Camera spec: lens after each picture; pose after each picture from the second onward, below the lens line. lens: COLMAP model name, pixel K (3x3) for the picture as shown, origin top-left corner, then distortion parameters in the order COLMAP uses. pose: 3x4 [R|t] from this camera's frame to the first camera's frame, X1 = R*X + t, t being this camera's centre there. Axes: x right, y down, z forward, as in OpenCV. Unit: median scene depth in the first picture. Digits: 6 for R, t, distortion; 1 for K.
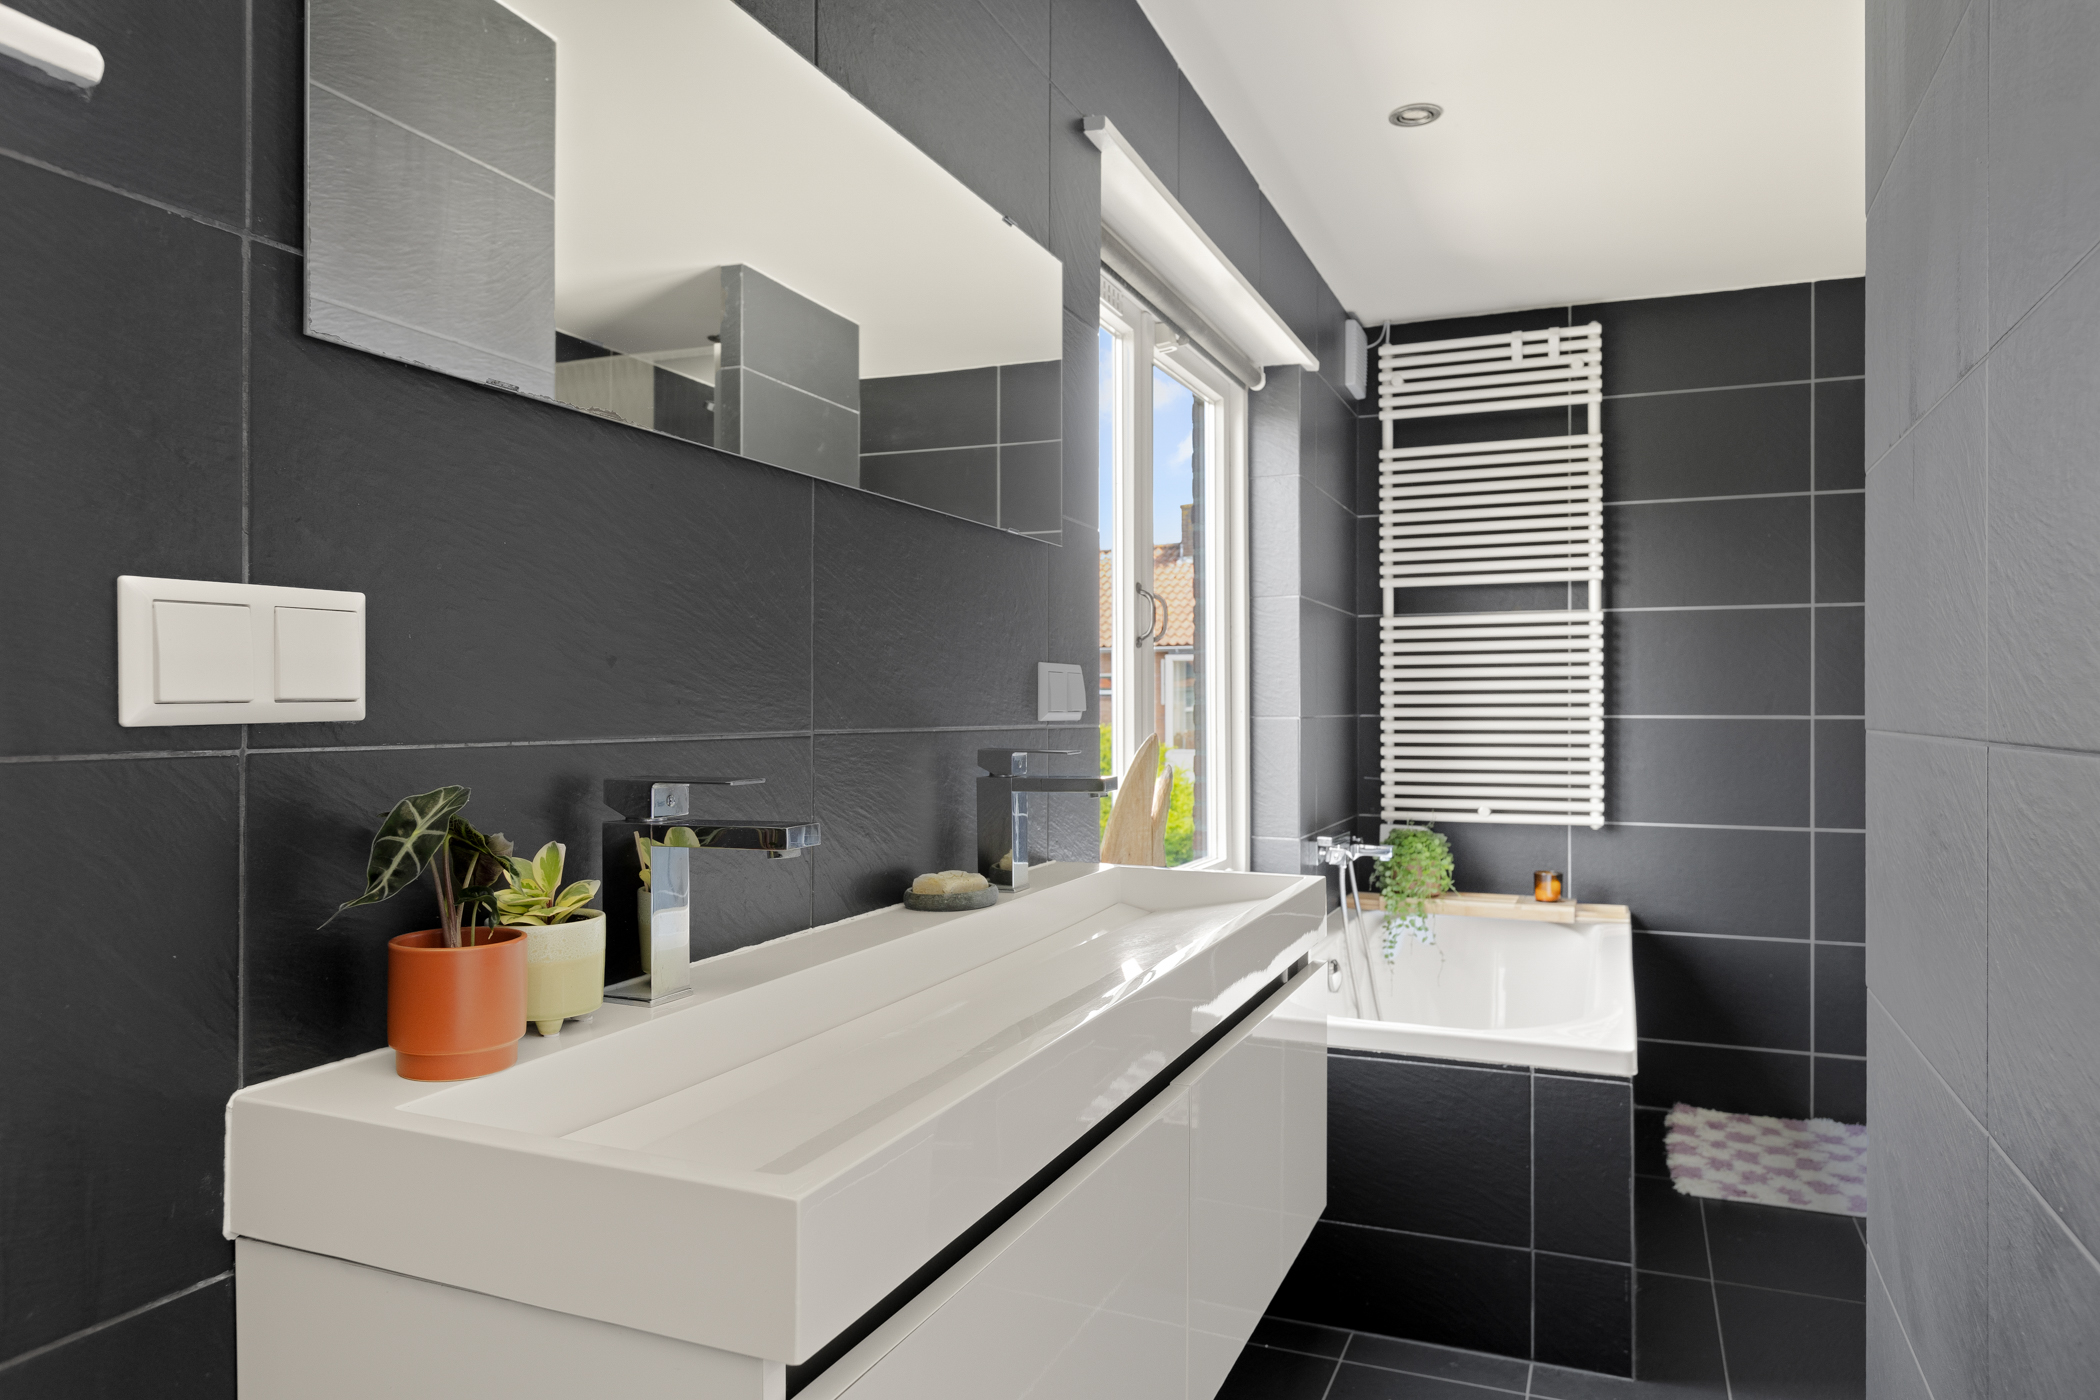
lens RADIAL K [[1379.8, 0, 1048.0], [0, 1379.8, 694.5], [0, 0, 1]] dist [-0.002362, -0.000024]
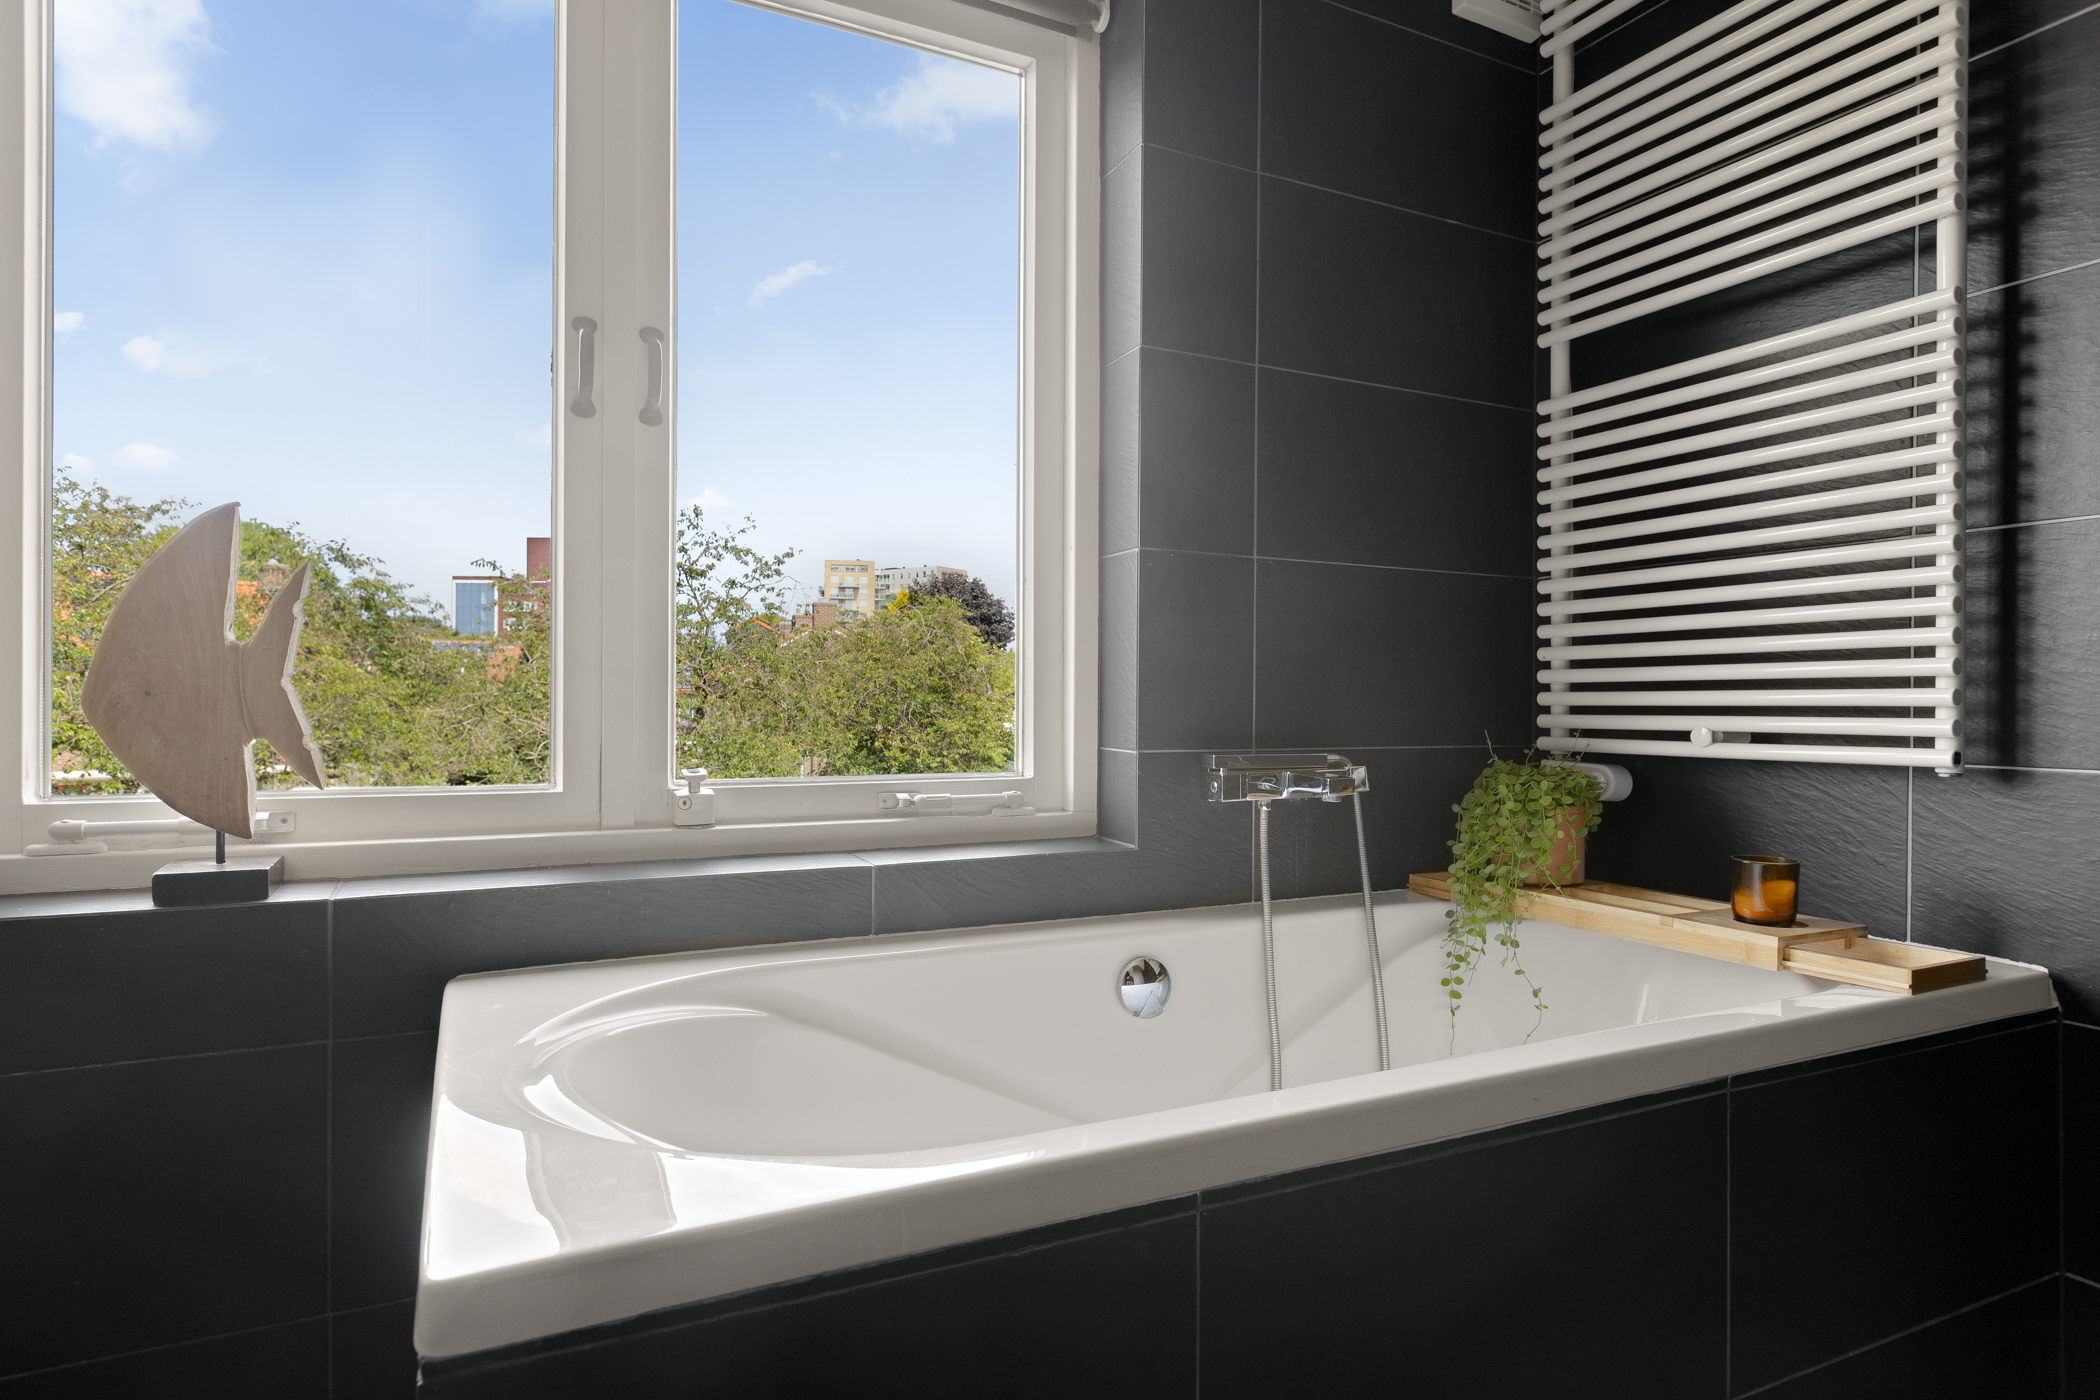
lens RADIAL K [[1187.0, 0, 1048.7], [0, 1187.0, 701.8], [0, 0, 1]] dist [0.008027, 0.000656]
pose [[0.744691, 0.001523, -0.667407, 0.433152], [0.003510, 0.999975, 0.006199, 0.068557], [0.667400, -0.006959, 0.744667, 0.510329]]
